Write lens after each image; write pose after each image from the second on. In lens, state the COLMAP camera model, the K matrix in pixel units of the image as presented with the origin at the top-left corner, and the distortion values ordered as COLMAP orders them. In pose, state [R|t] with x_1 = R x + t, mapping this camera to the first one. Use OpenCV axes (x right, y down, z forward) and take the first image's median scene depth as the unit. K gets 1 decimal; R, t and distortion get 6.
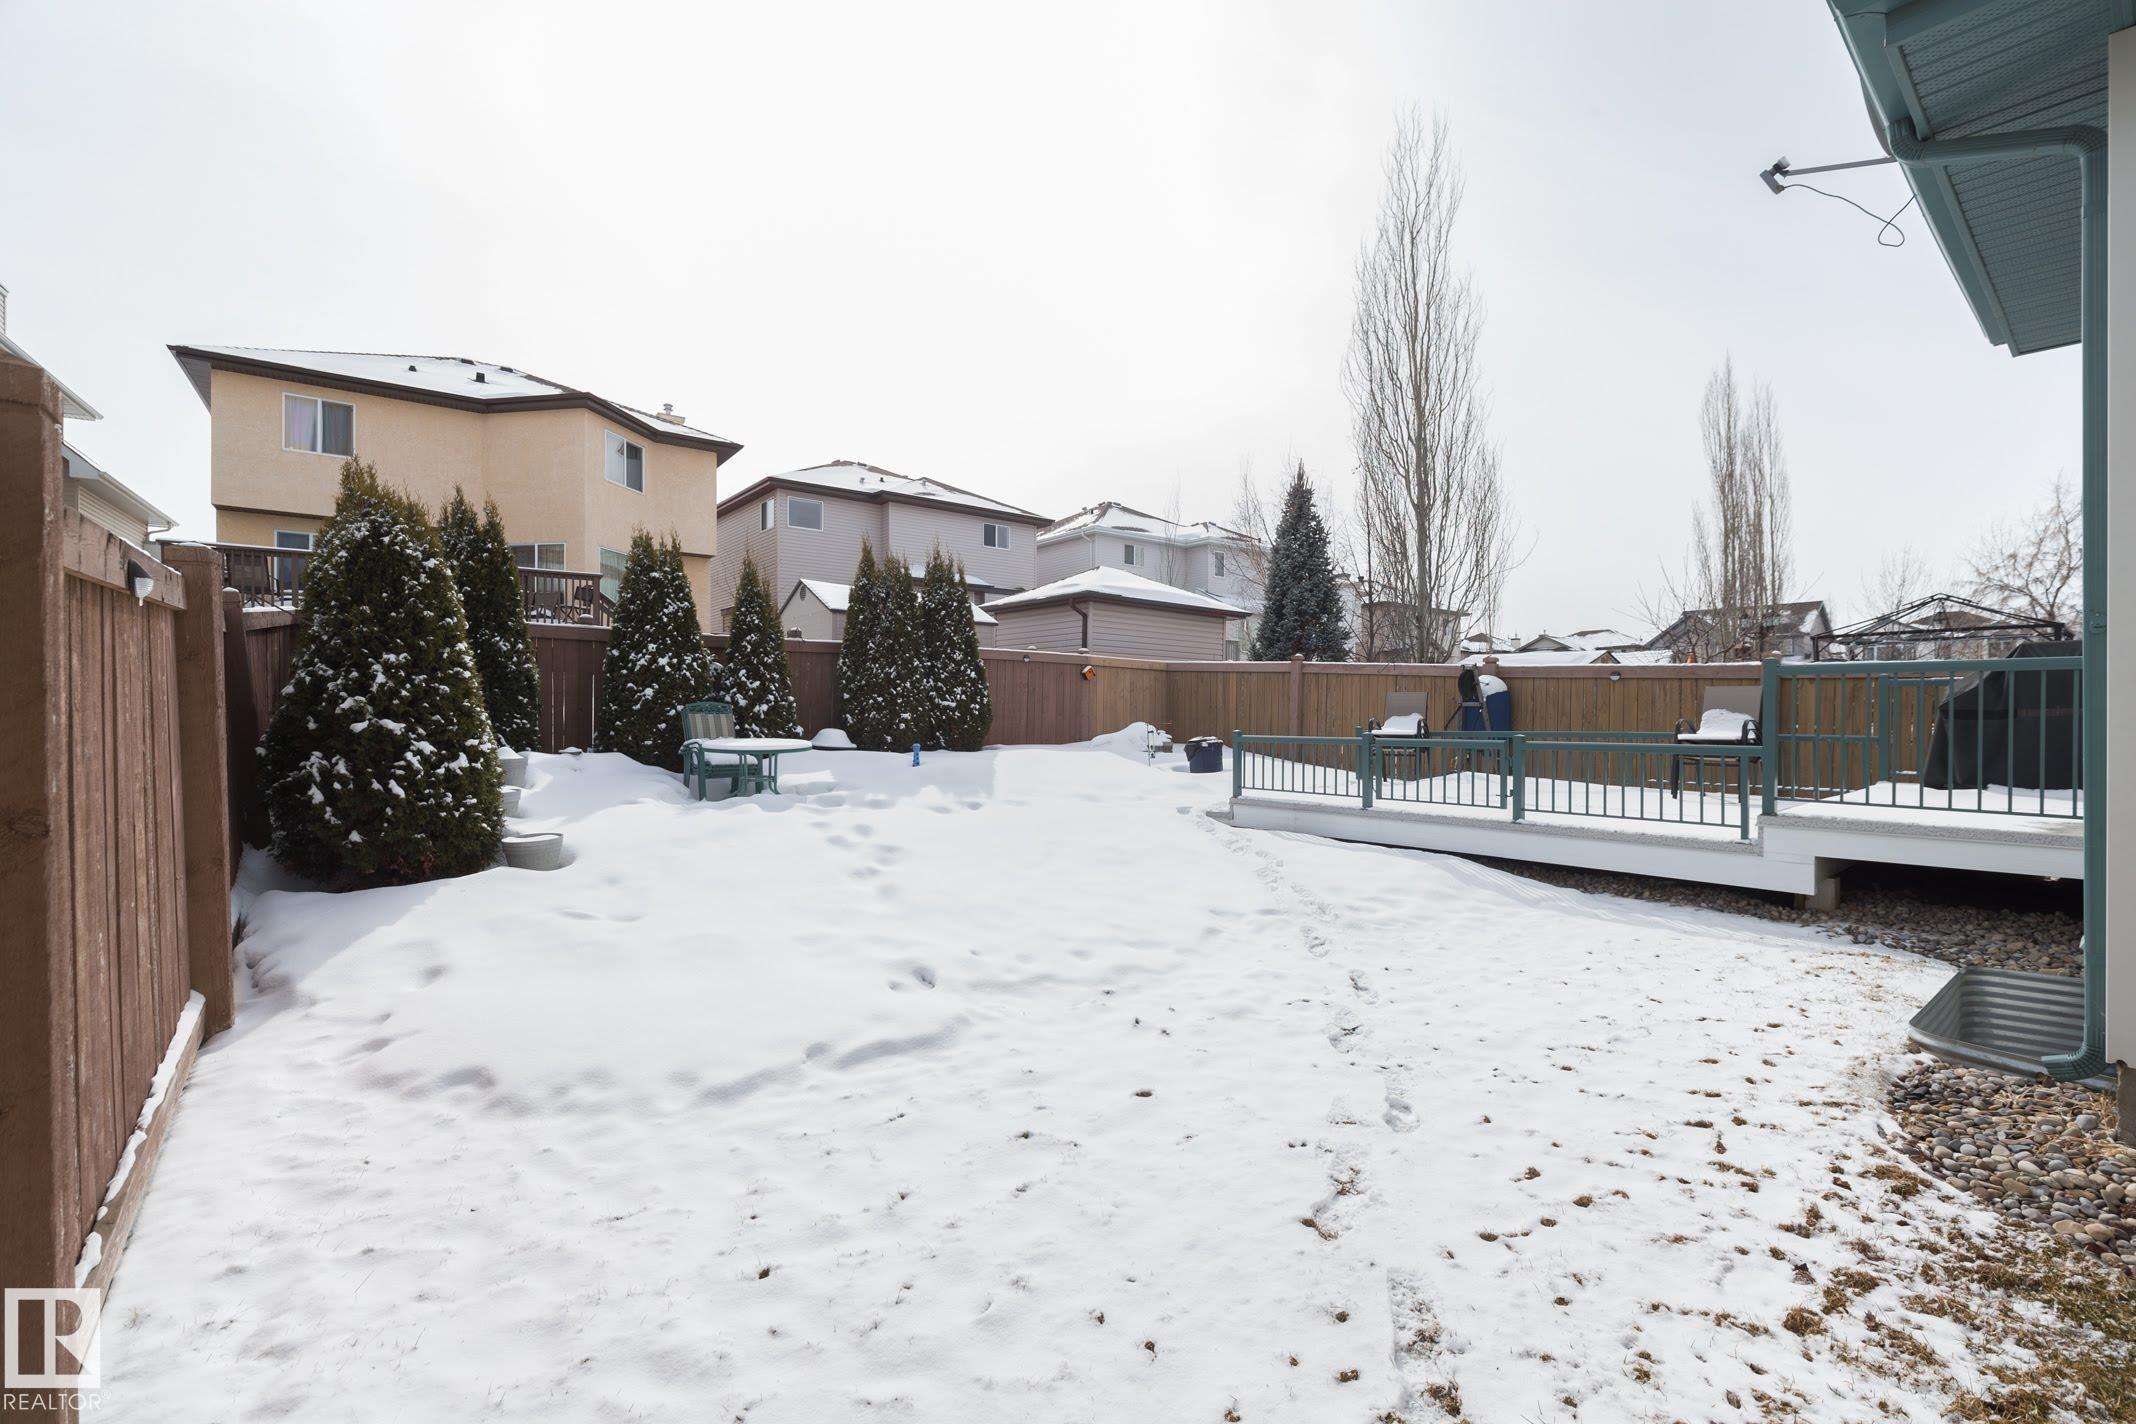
lens RADIAL K [[902.1, 0, 1076.6], [0, 902.1, 713.0], [0, 0, 1]] dist [-0.000400, -0.000401]
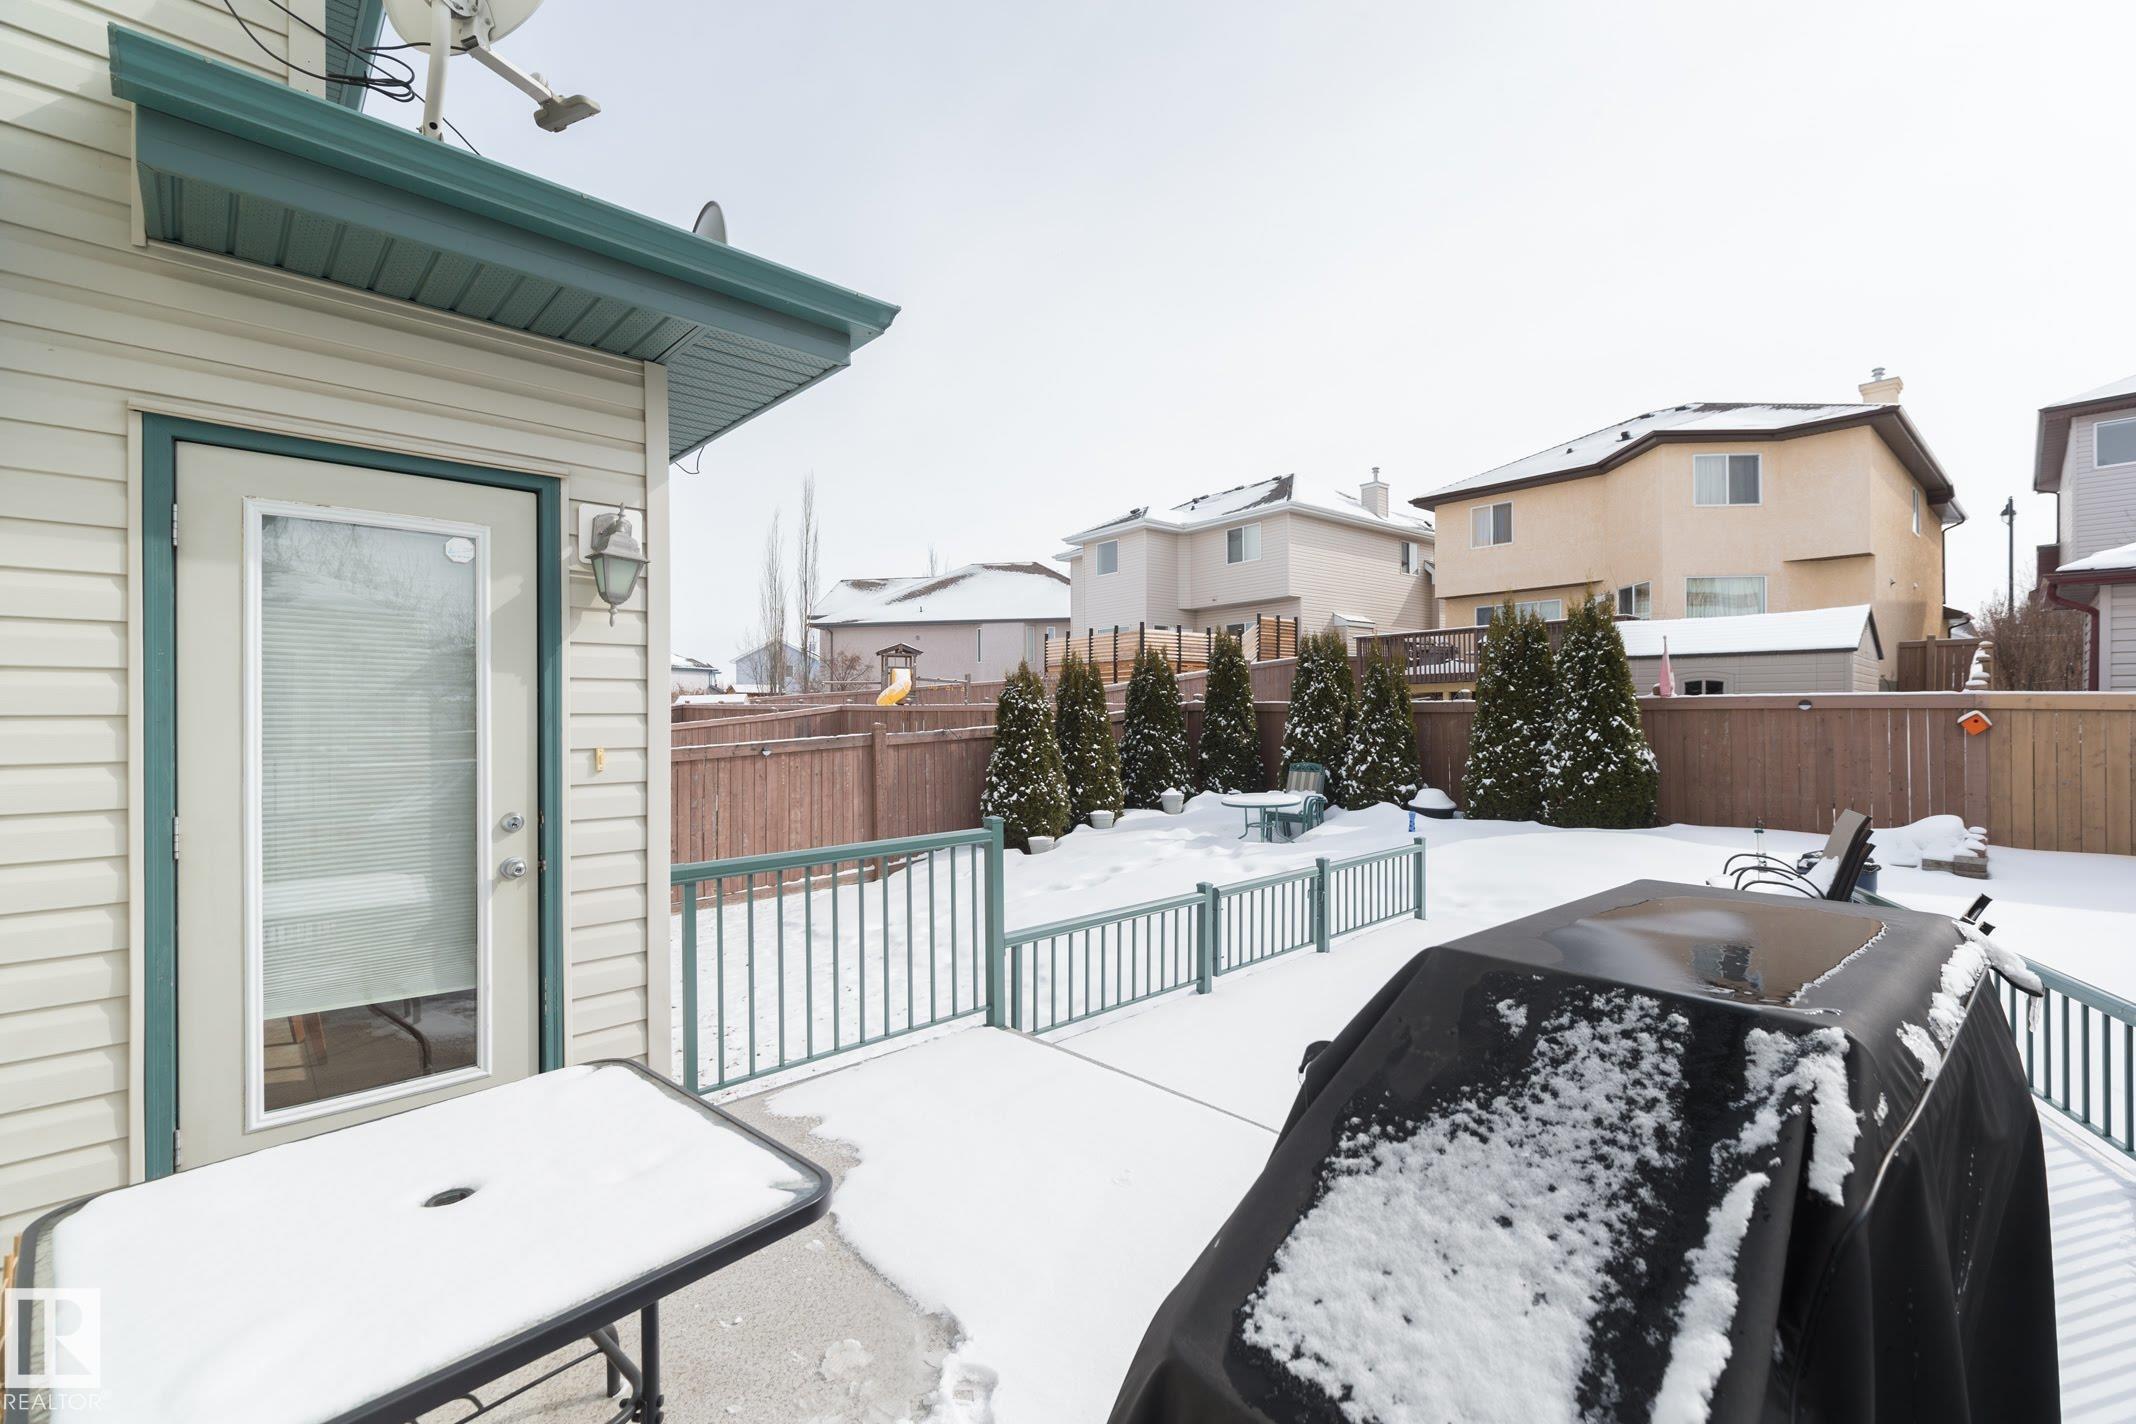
lens RADIAL K [[902.1, 0, 1076.6], [0, 902.1, 713.0], [0, 0, 1]] dist [-0.000400, -0.000401]
pose [[0.073881, -0.002736, -0.997263, 0.703385], [0.005604, 0.999982, -0.002329, -0.066702], [0.997251, -0.005417, 0.073895, 0.464992]]
